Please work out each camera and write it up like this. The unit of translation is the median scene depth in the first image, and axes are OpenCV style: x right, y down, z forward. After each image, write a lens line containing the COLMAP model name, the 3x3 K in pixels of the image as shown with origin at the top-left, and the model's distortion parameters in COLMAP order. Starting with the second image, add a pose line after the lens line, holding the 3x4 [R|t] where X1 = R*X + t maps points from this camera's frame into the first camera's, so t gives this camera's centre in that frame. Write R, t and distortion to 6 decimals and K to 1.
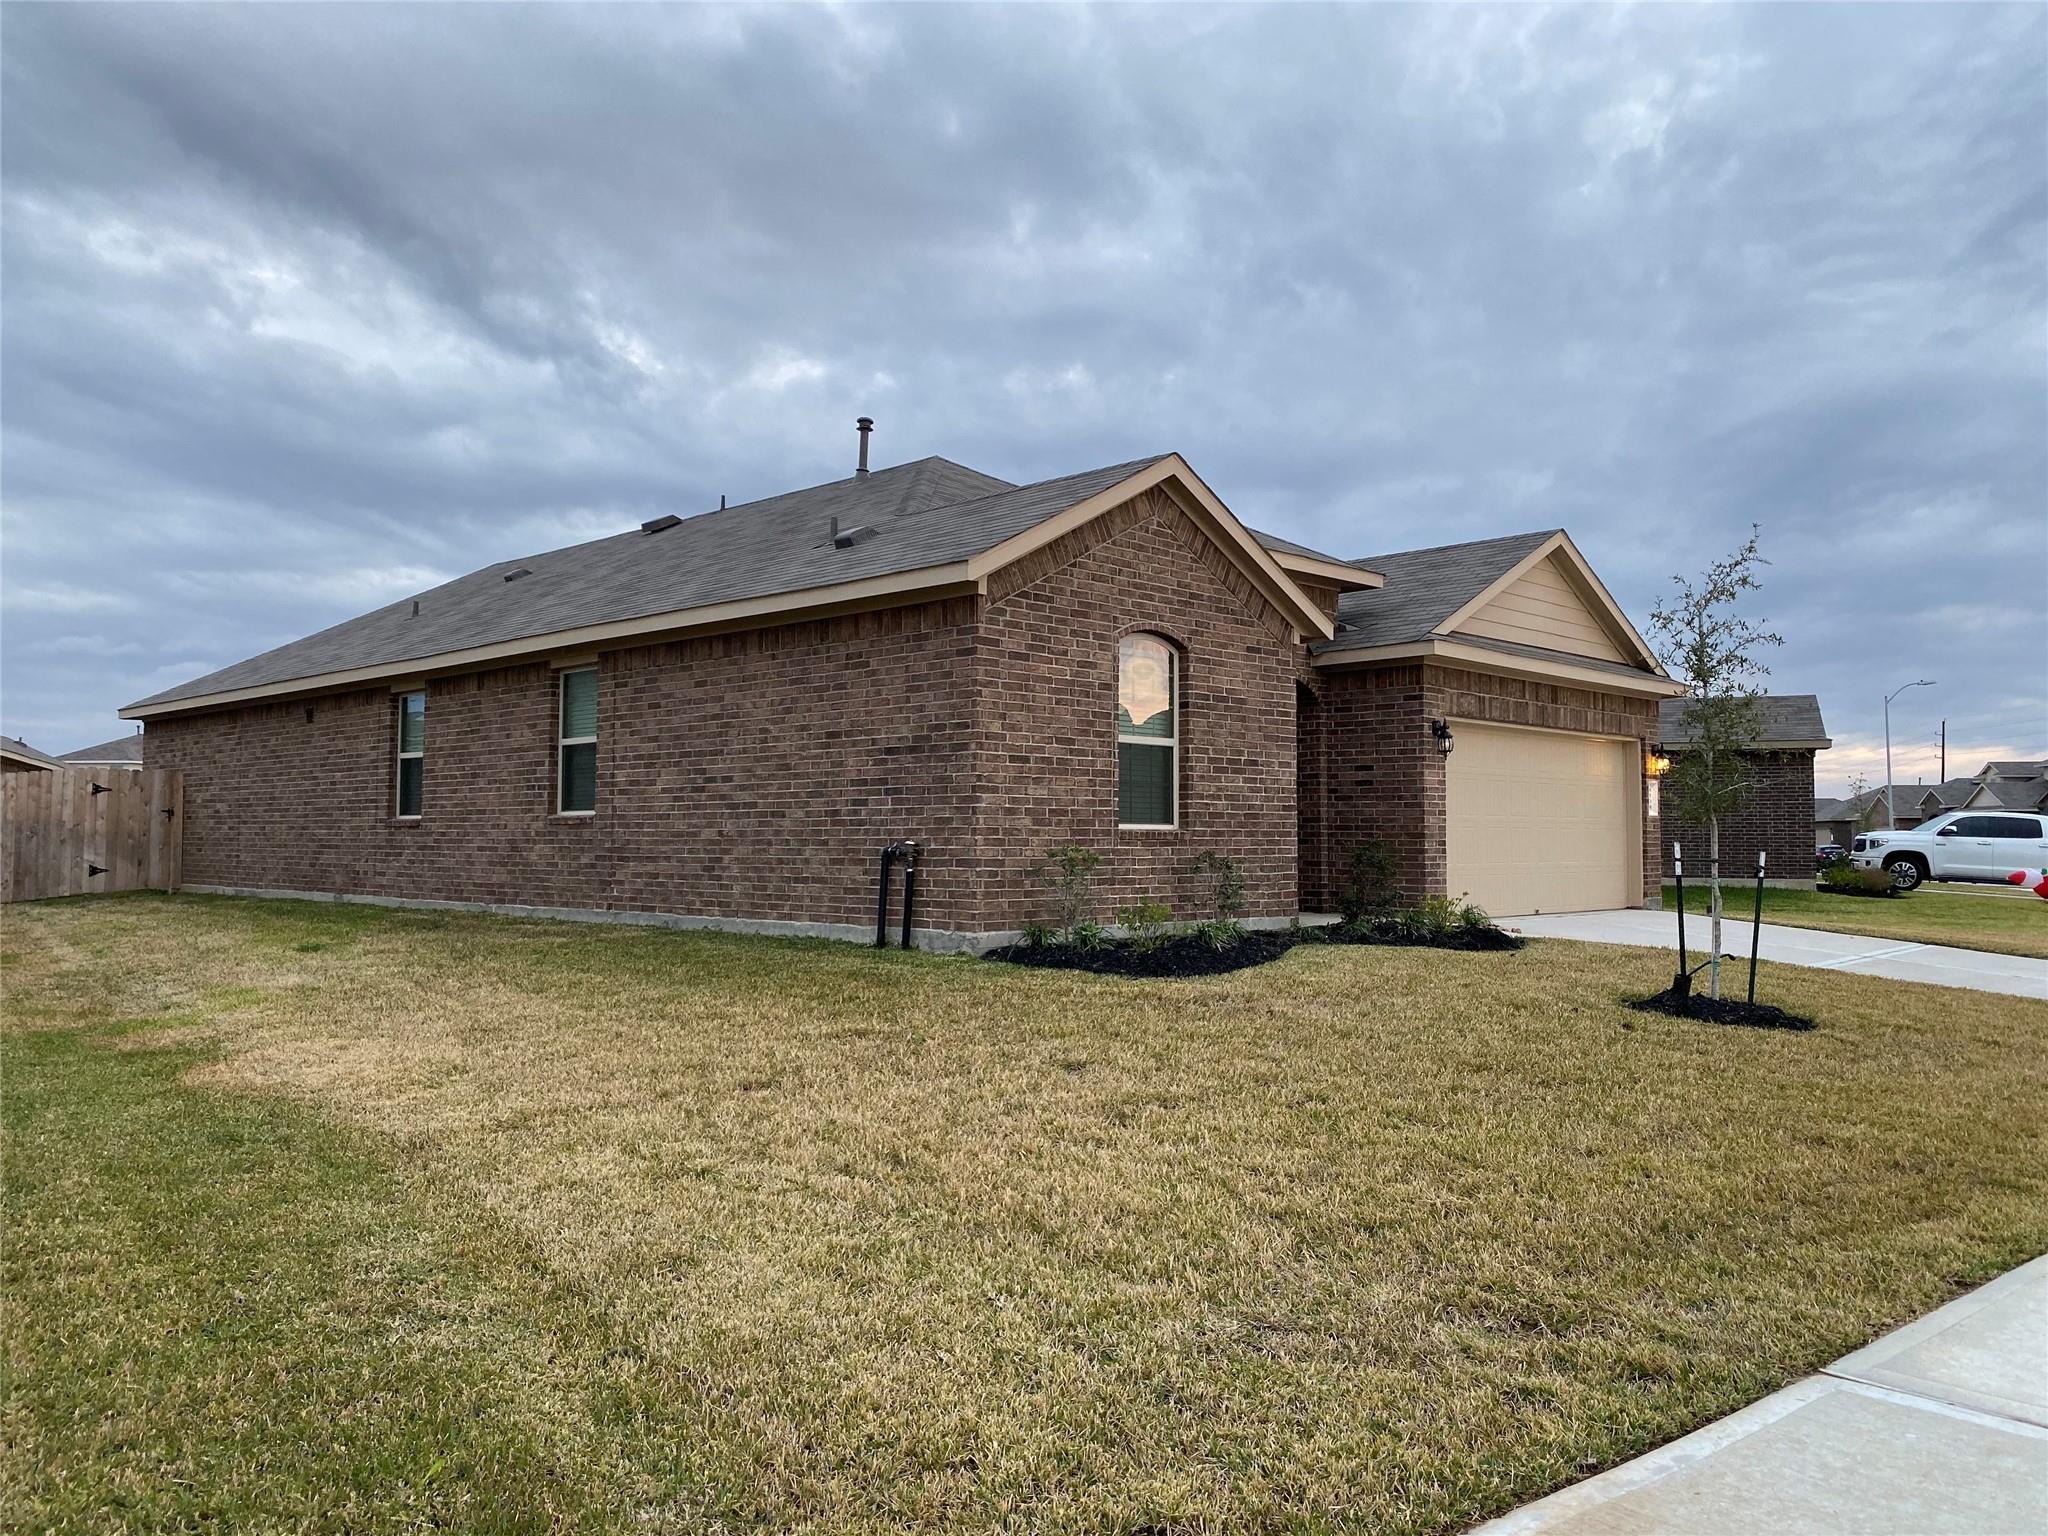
lens RADIAL K [[1589.9, 0, 1024.0], [0, 1589.9, 768.0], [0, 0, 1]] dist [0.000484, -0.001151]
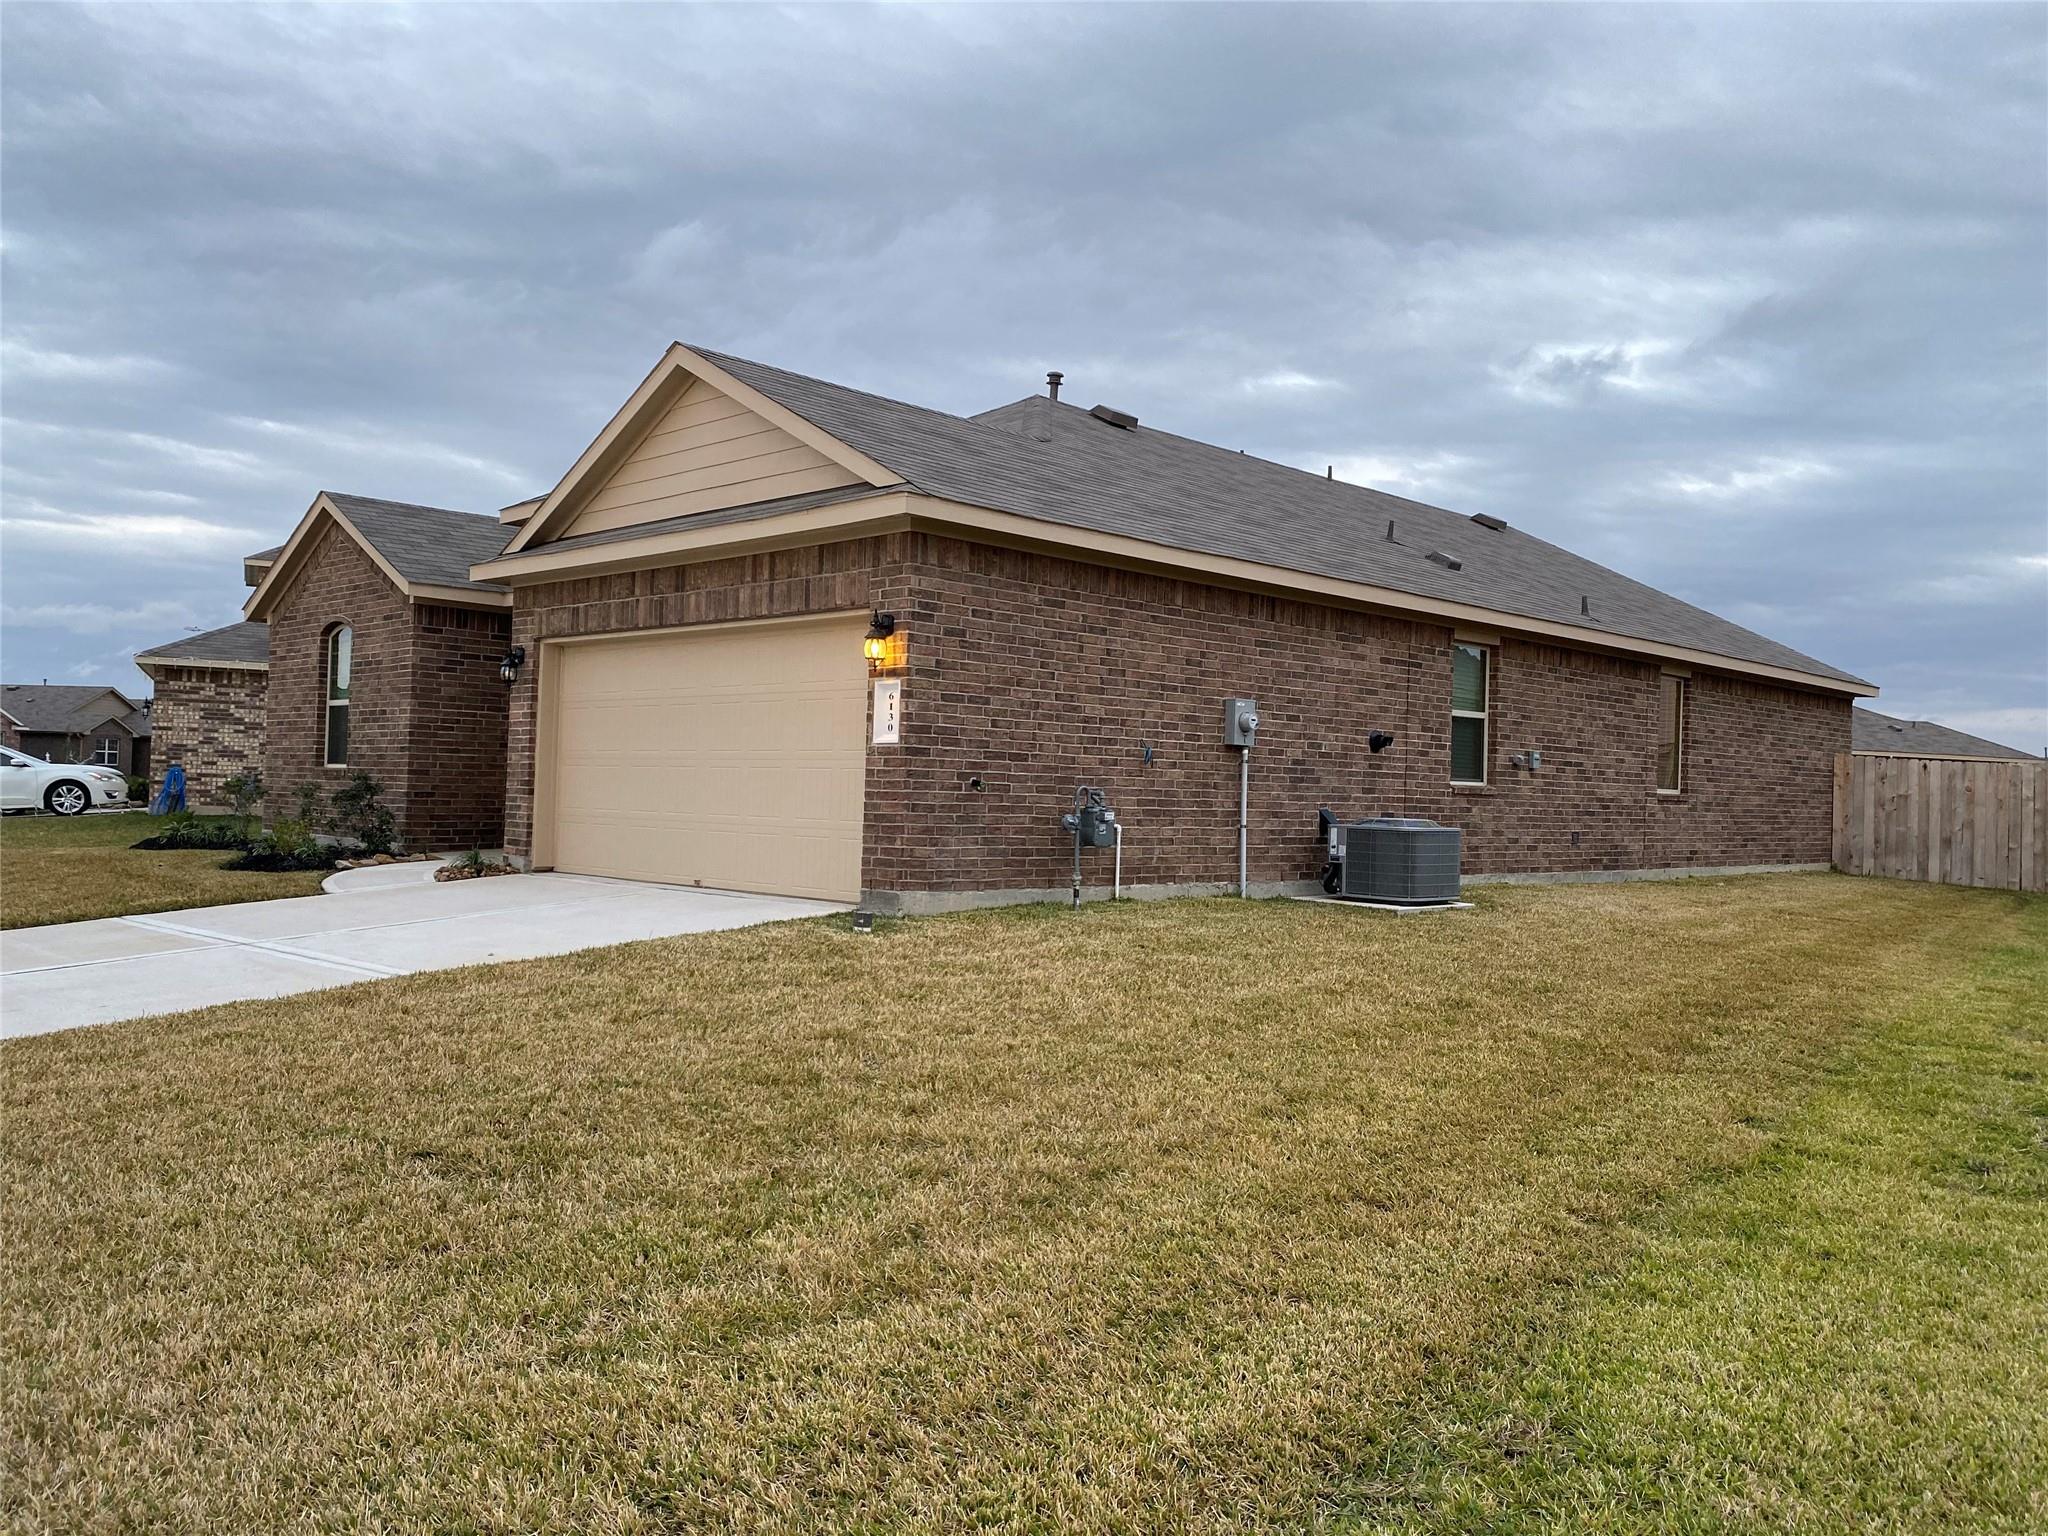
lens RADIAL K [[1589.9, 0, 1024.0], [0, 1589.9, 768.0], [0, 0, 1]] dist [0.000484, -0.001151]
pose [[-0.006540, -0.020636, -0.999766, 1.359686], [0.016549, 0.999648, -0.020742, 0.072928], [0.999842, -0.016681, -0.006196, 1.510164]]
